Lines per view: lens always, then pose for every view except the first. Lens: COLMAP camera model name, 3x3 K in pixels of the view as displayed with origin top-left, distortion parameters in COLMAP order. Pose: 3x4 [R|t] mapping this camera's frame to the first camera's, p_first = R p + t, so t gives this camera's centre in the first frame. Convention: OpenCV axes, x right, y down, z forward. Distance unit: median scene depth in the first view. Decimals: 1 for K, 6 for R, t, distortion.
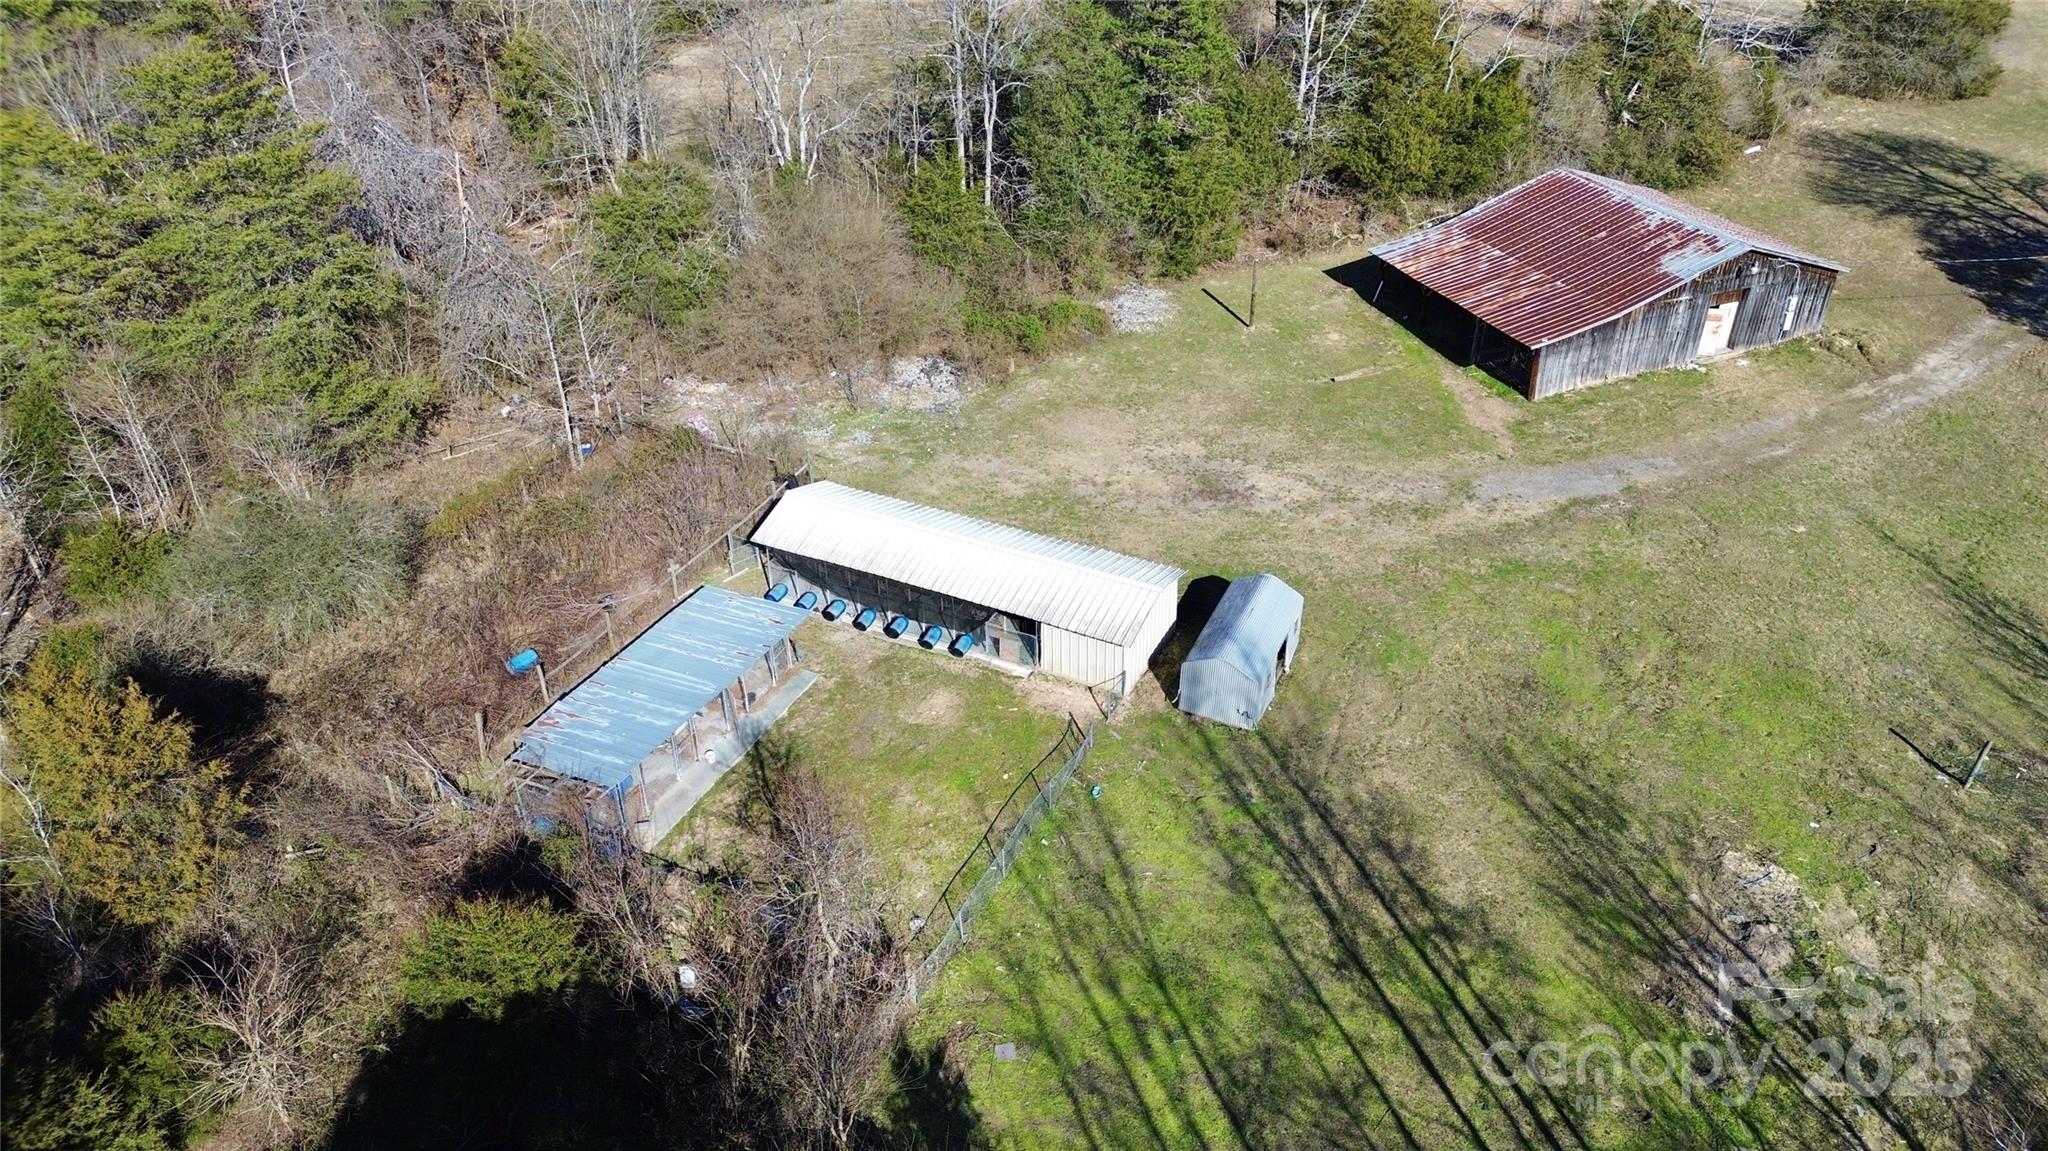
lens RADIAL K [[1417.9, 0, 1022.4], [0, 1417.9, 574.4], [0, 0, 1]] dist [0.058173, -0.028686]
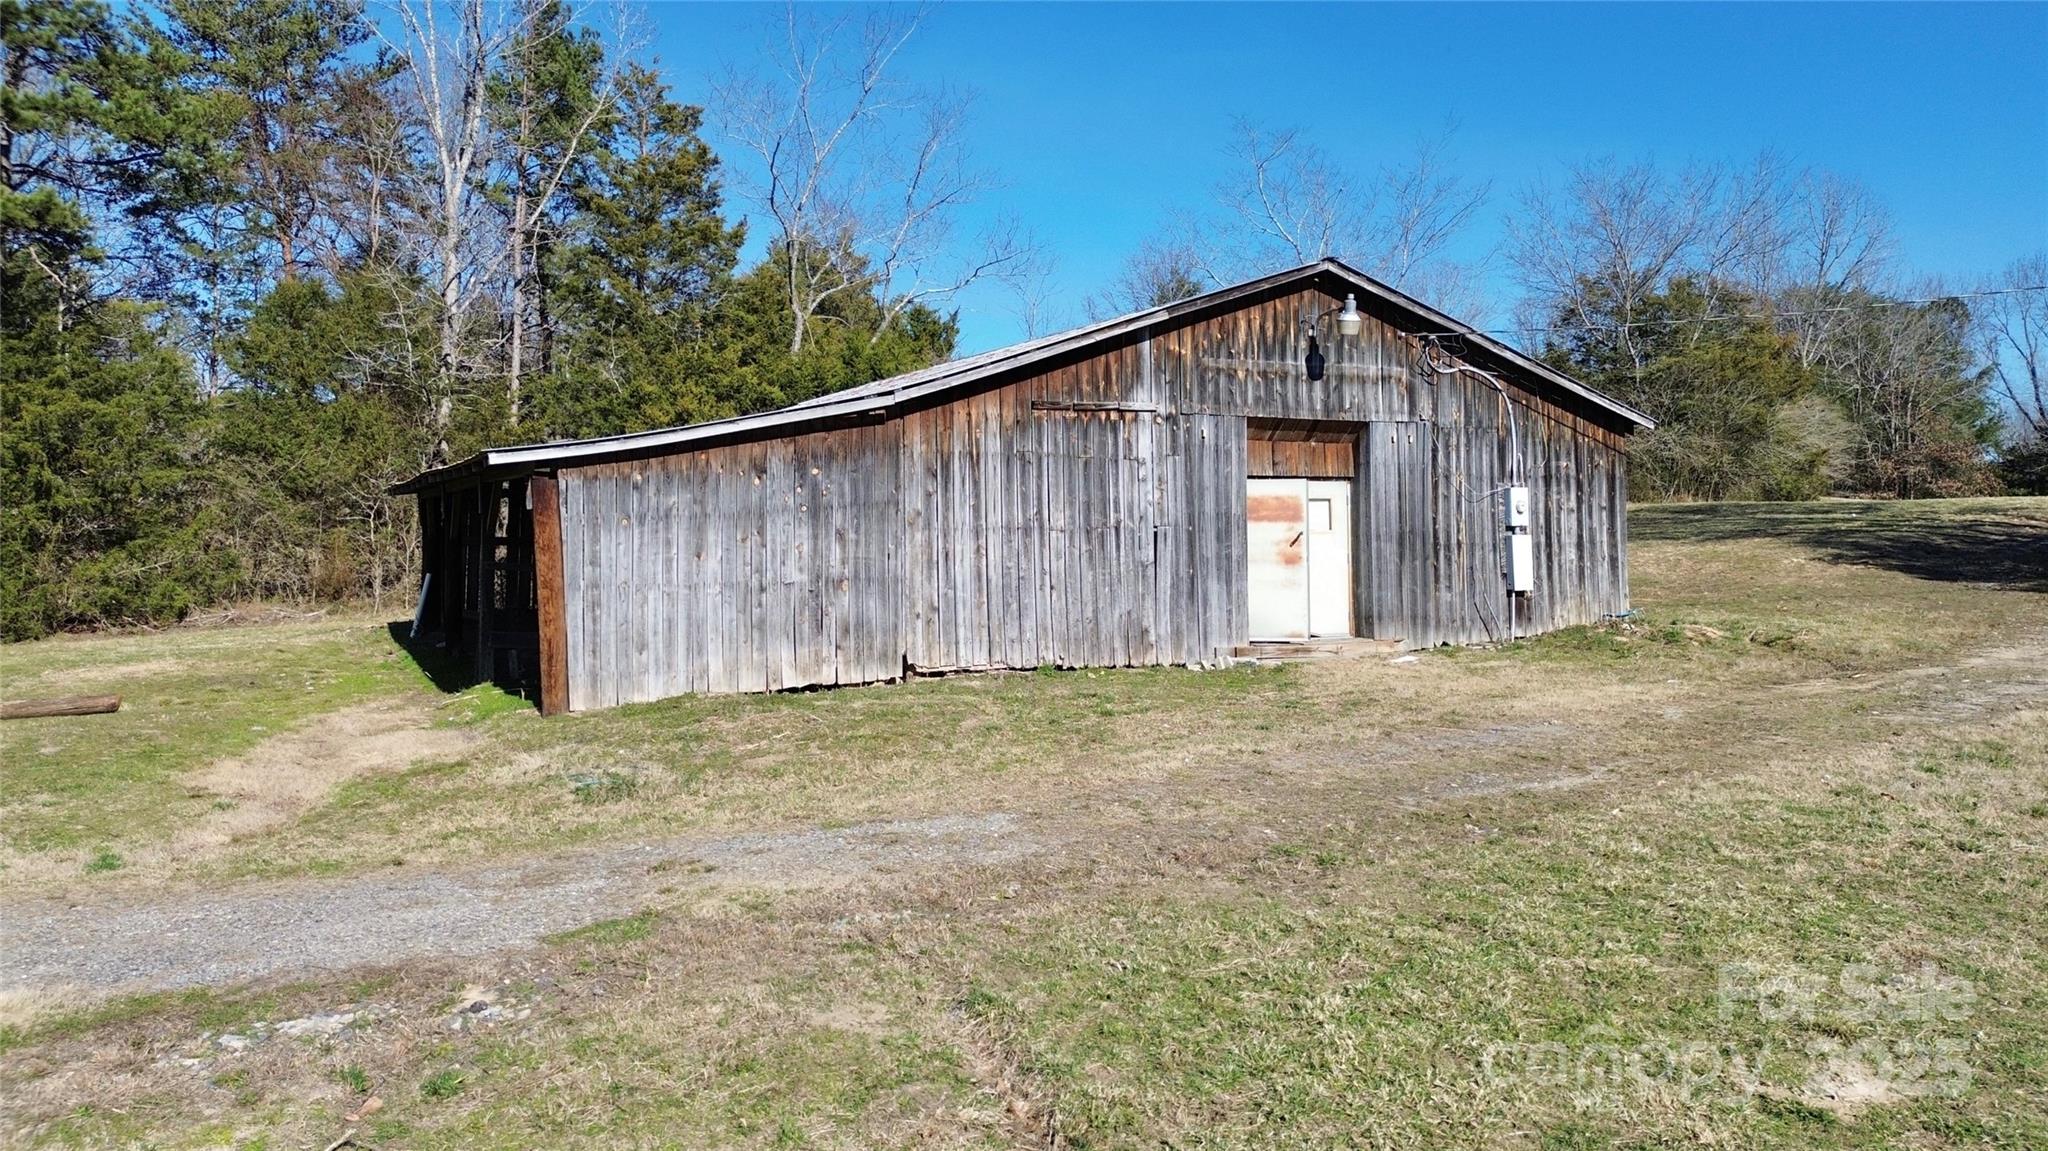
lens RADIAL K [[1417.9, 0, 1026.6], [0, 1417.9, 571.7], [0, 0, 1]] dist [0.058173, -0.028686]
pose [[0.994974, 0.007089, 0.099881, 0.400321], [0.049373, 0.833071, -0.550959, -0.006740], [-0.087113, 0.553121, 0.828534, 0.766330]]
